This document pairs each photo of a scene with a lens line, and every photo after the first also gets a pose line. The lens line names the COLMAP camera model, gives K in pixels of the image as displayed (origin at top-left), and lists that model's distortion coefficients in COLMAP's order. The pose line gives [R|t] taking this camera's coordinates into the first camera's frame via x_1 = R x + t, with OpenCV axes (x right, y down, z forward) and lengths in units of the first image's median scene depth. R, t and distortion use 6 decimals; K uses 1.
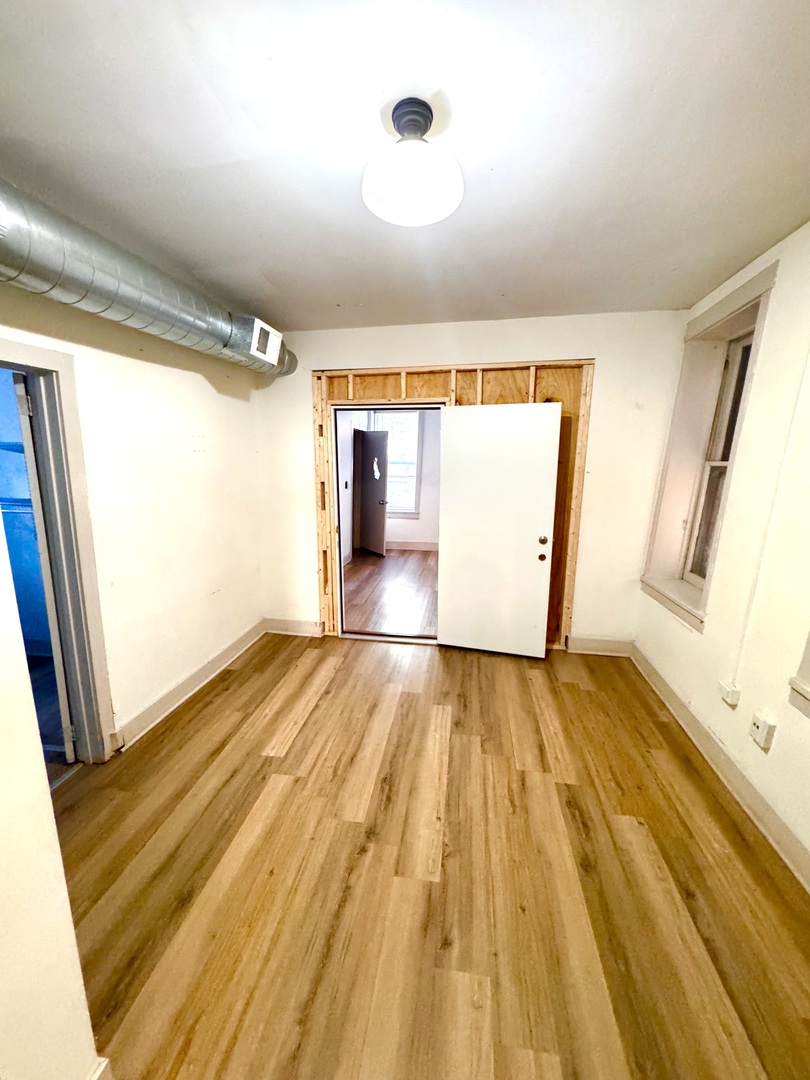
lens RADIAL K [[431.4, 0, 400.1], [0, 431.4, 540.3], [0, 0, 1]] dist [-0.005467, 0.000434]
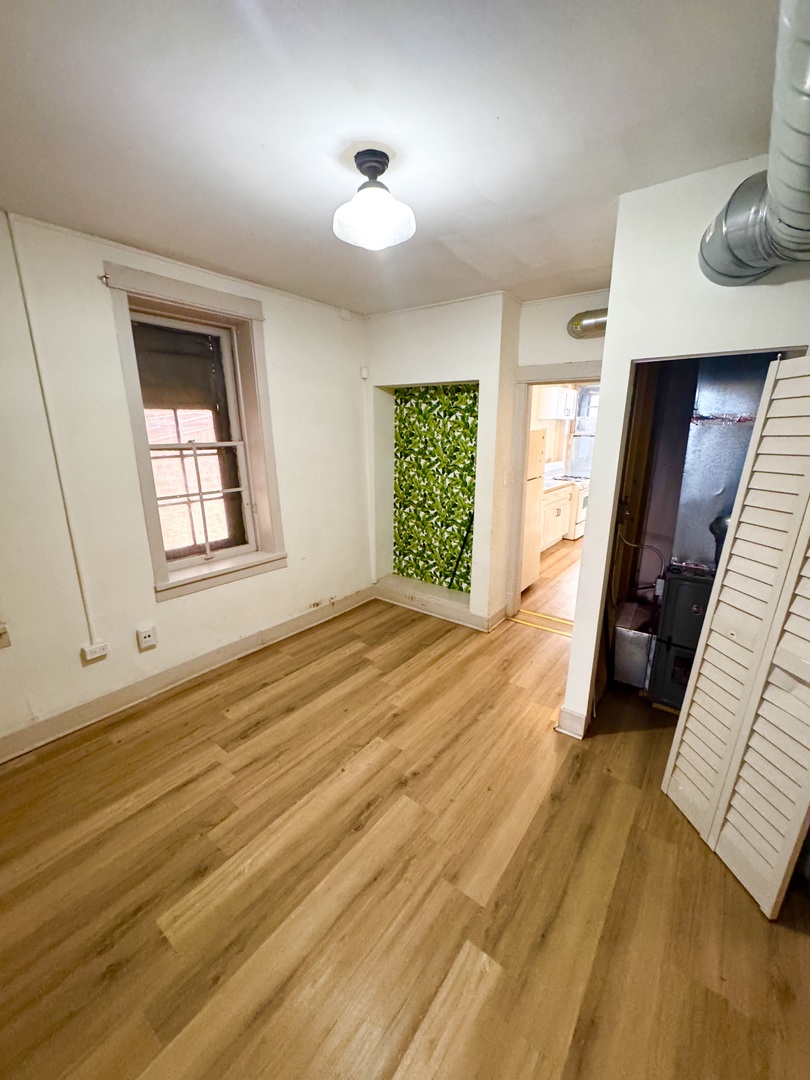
lens RADIAL K [[431.4, 0, 402.8], [0, 431.4, 547.5], [0, 0, 1]] dist [-0.005467, 0.000434]
pose [[-0.881077, -0.125870, 0.455917, -0.458287], [0.086728, 0.904599, 0.417348, -0.313752], [-0.464954, 0.407257, -0.786104, 1.484926]]
